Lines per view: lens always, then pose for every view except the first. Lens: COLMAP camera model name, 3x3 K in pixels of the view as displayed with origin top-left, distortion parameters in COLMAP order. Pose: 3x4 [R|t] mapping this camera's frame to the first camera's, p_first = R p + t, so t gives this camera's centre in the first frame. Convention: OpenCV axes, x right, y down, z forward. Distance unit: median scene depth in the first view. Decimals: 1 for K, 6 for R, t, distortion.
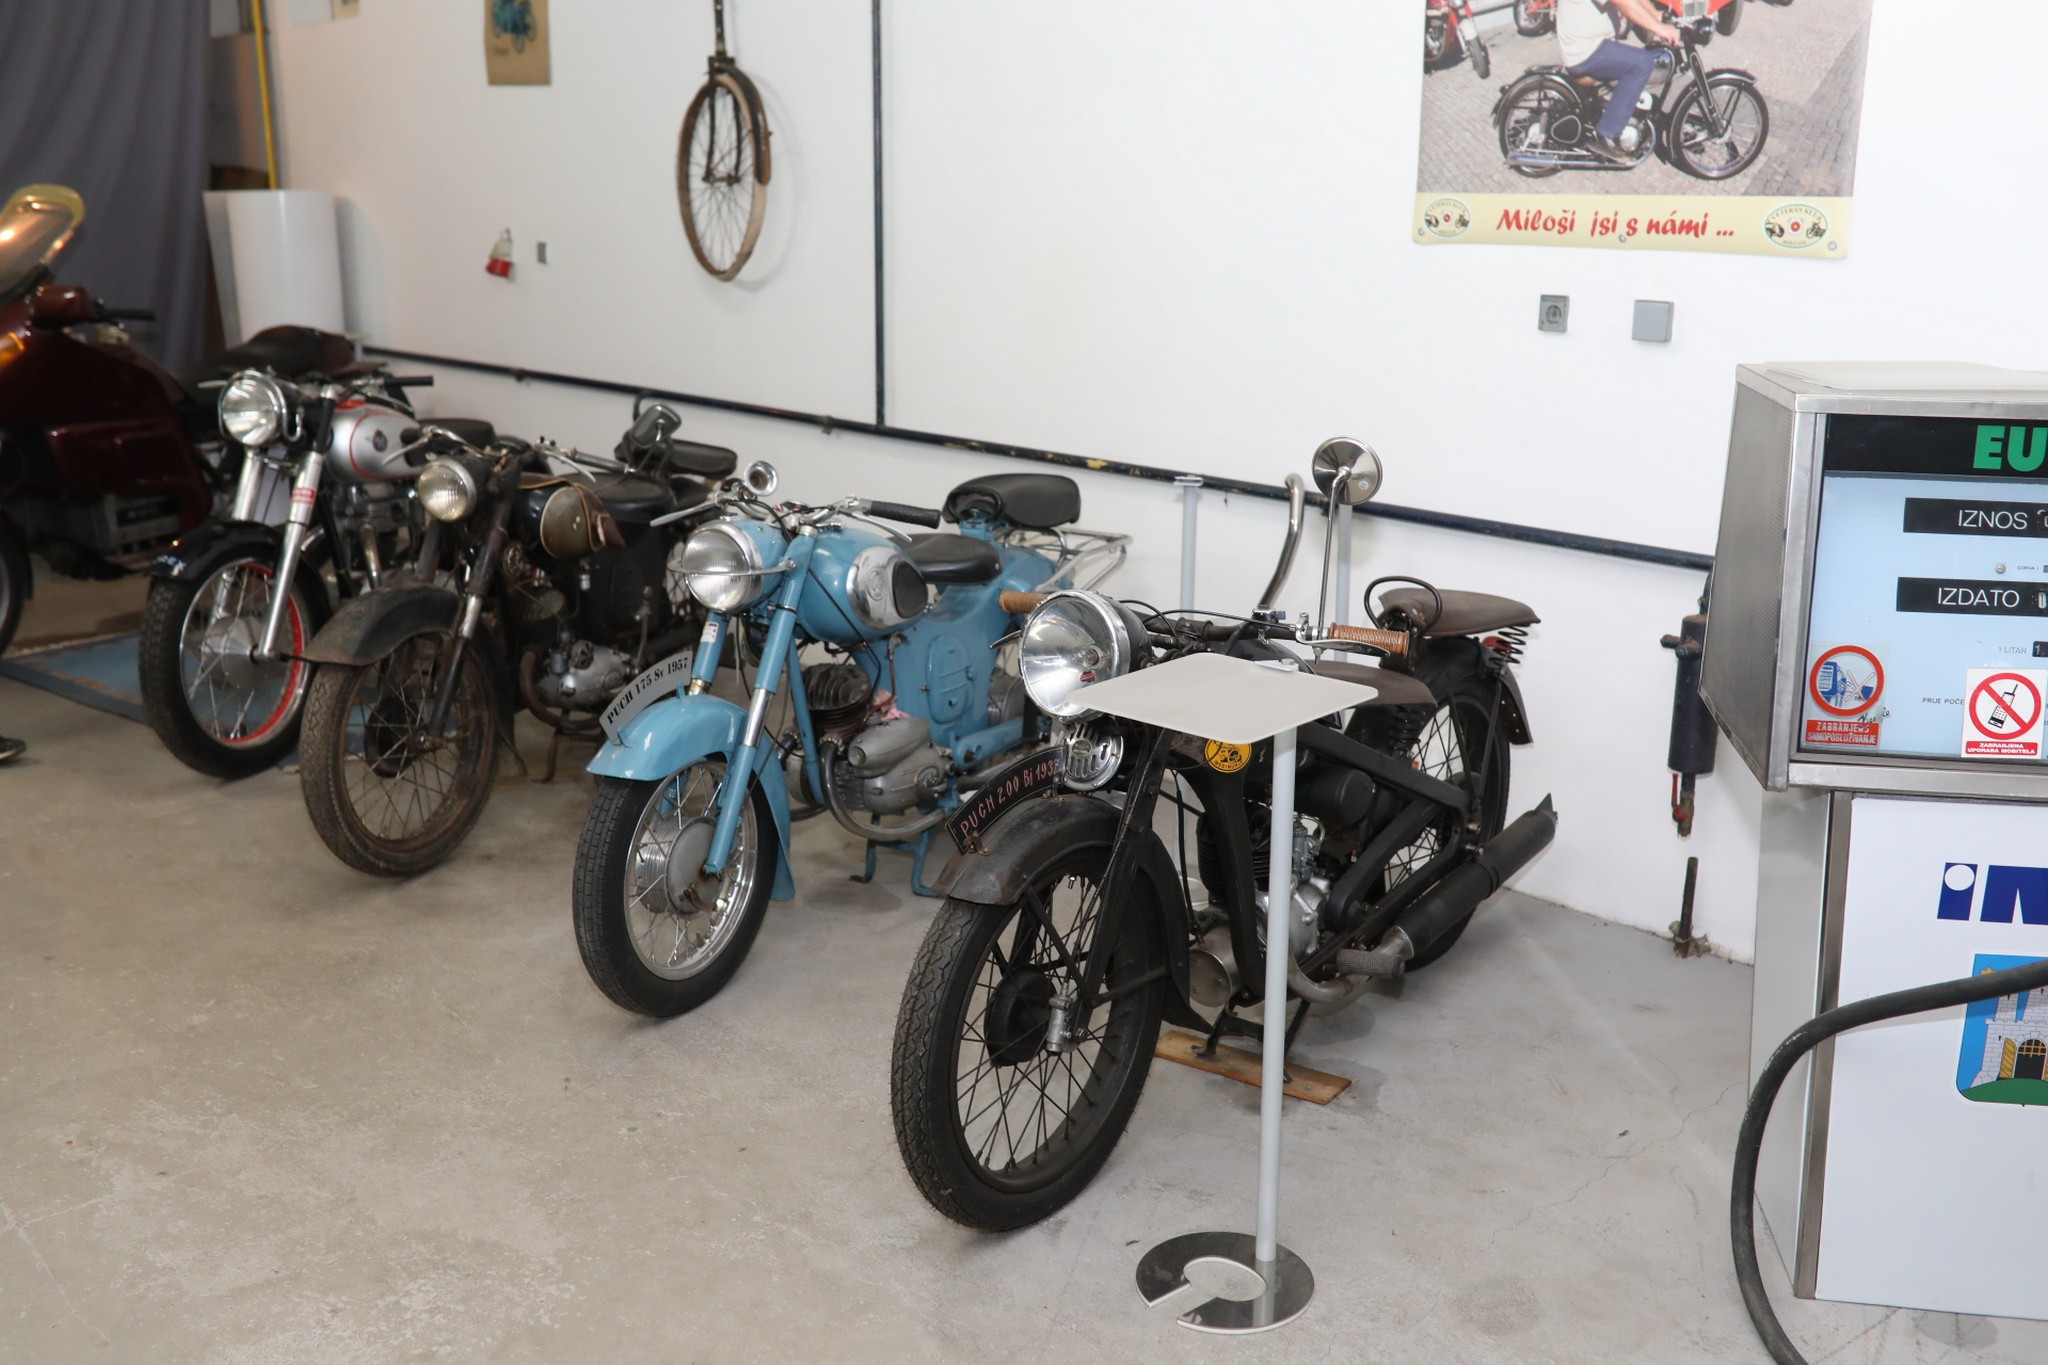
lens RADIAL K [[1950.6, 0, 1024.0], [0, 1950.6, 682.5], [0, 0, 1]] dist [-0.064961, 0.096110]
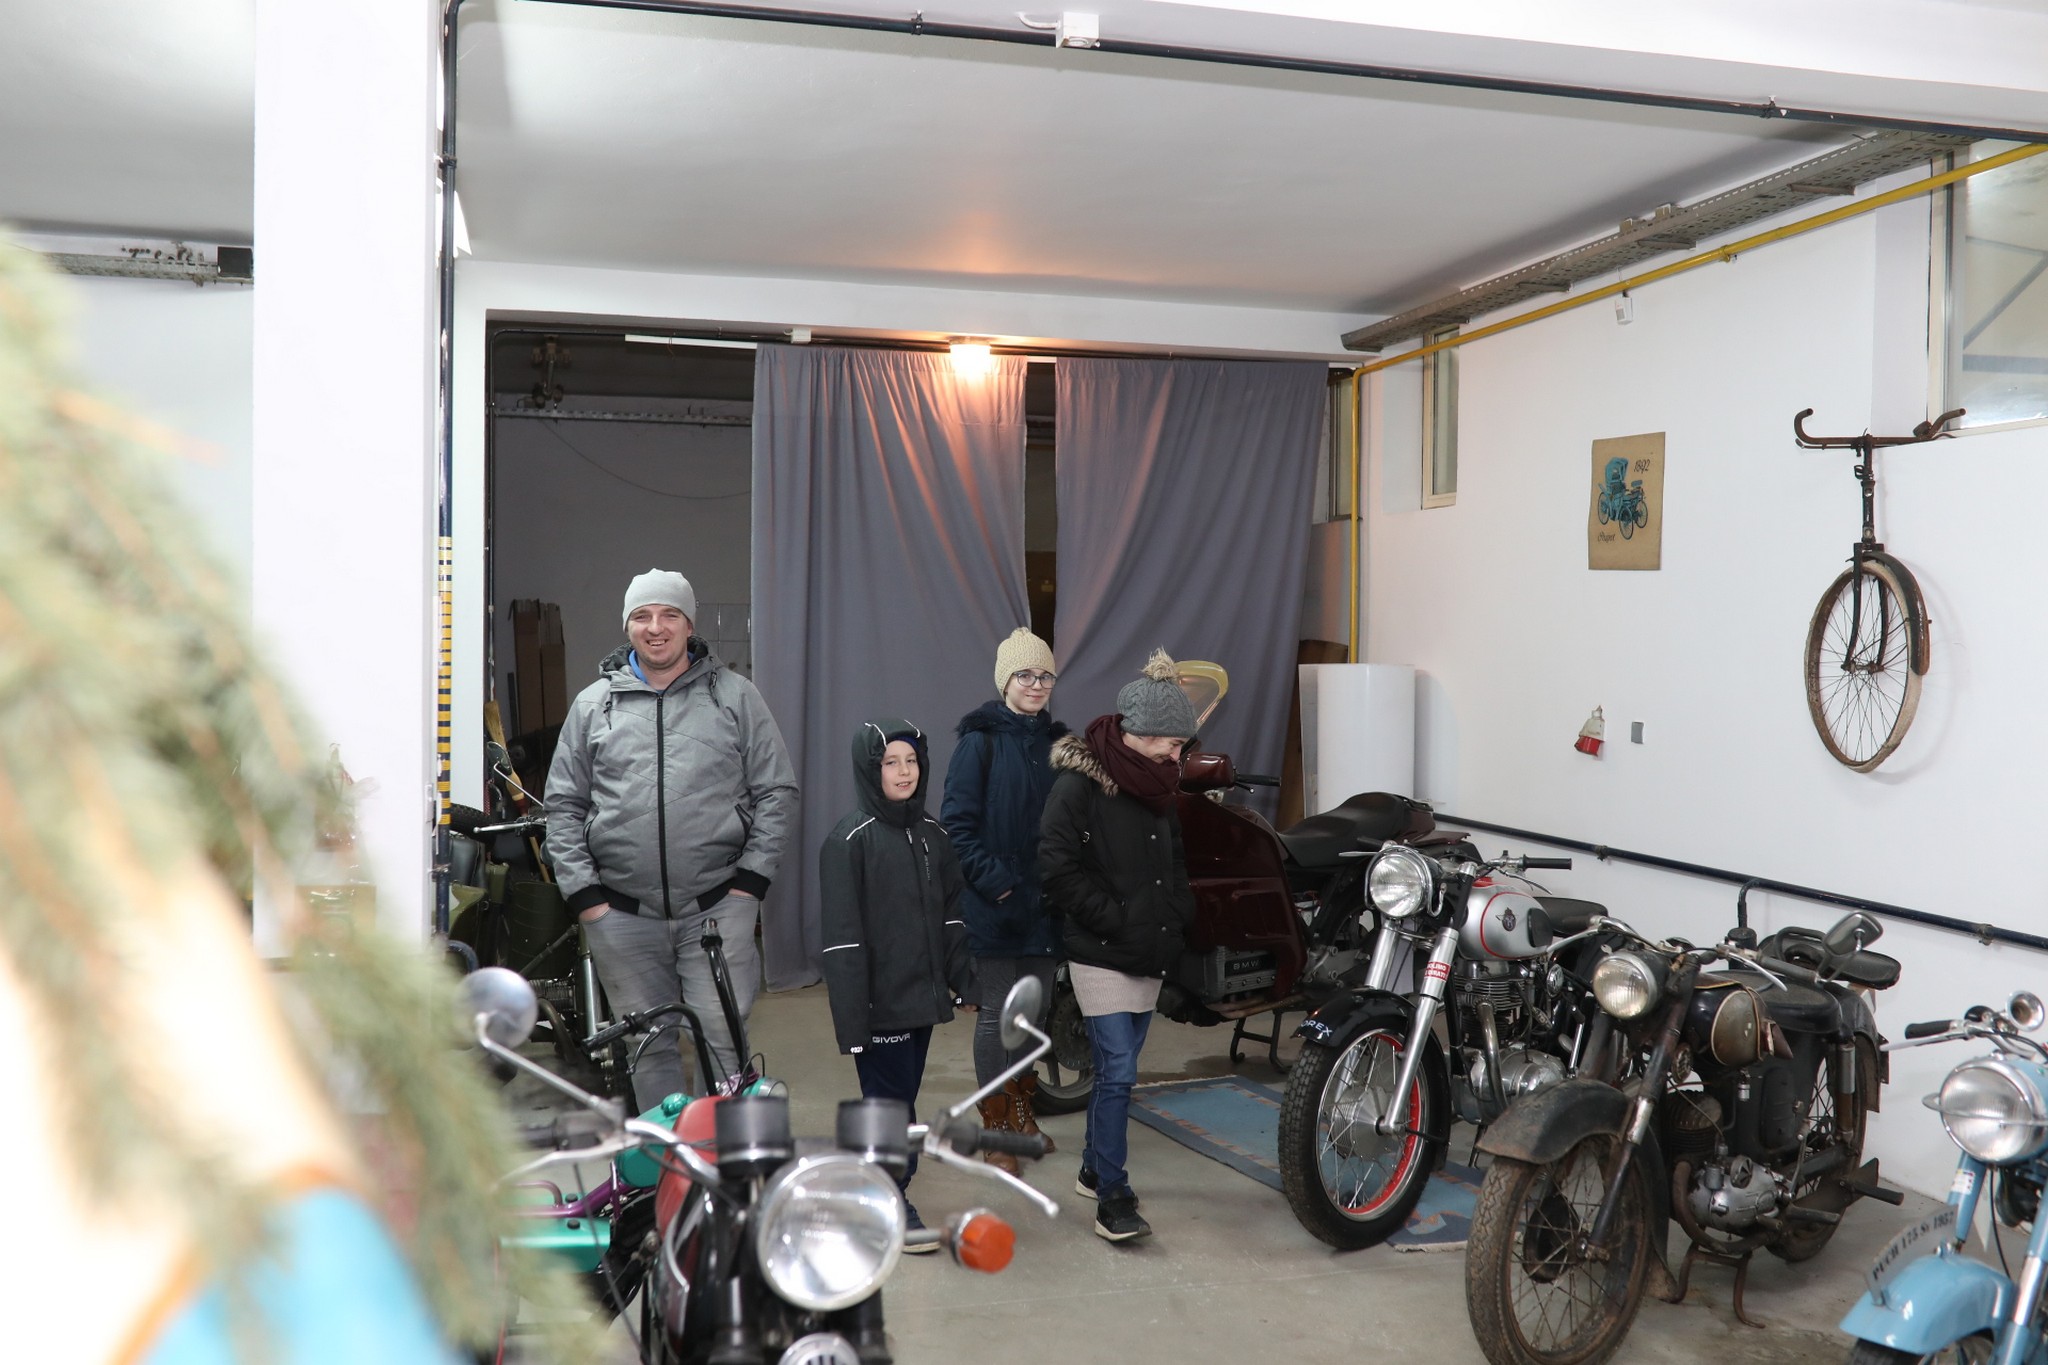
lens RADIAL K [[1950.6, 0, 1024.0], [0, 1950.6, 682.5], [0, 0, 1]] dist [-0.064961, 0.096110]
pose [[0.886754, 0.016291, -0.461955, -0.099784], [-0.122747, 0.971798, -0.201351, -0.012386], [0.445647, 0.235252, 0.863745, -0.002318]]
